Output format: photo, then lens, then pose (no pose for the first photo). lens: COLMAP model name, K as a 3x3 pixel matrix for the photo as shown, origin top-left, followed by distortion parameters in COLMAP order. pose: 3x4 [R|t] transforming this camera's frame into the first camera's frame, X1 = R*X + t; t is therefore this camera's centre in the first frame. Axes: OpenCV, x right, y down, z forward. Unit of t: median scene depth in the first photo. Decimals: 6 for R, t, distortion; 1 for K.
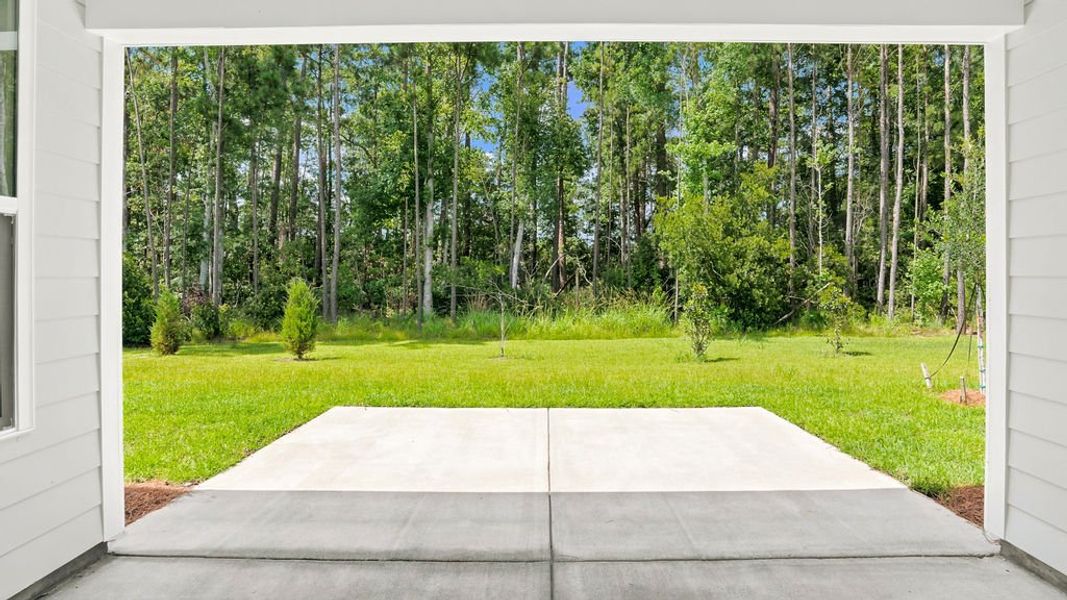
lens RADIAL K [[524.9, 0, 531.4], [0, 524.9, 279.4], [0, 0, 1]] dist [-0.067585, 0.029299]
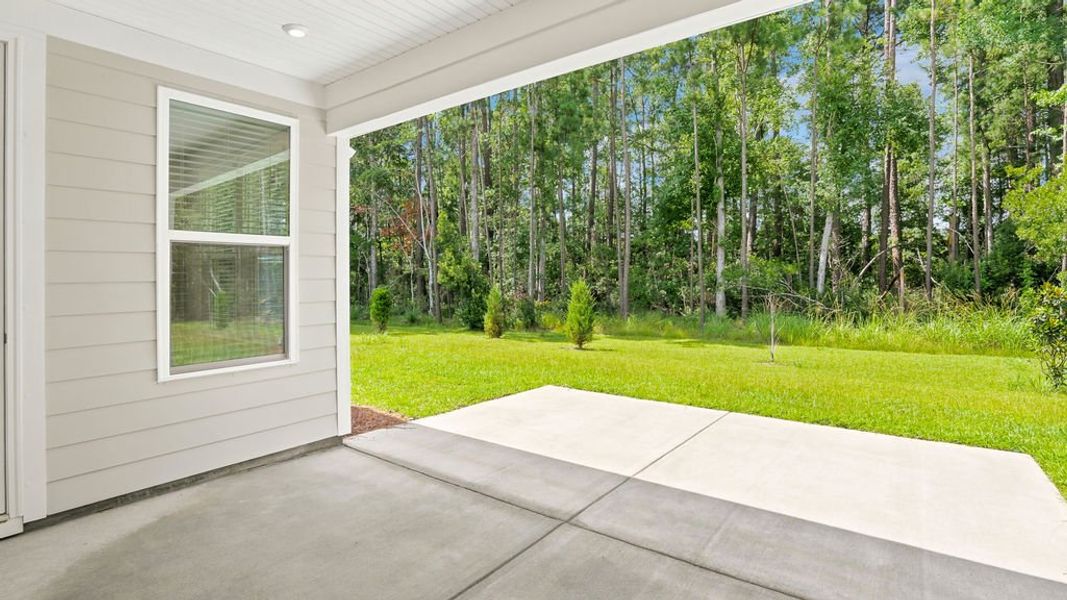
lens RADIAL K [[524.9, 0, 531.4], [0, 524.9, 279.4], [0, 0, 1]] dist [-0.067585, 0.029299]
pose [[0.788424, -0.001378, -0.615130, 0.185393], [0.001394, 0.999999, -0.000454, -0.000030], [0.615130, -0.000499, 0.788425, 0.008711]]
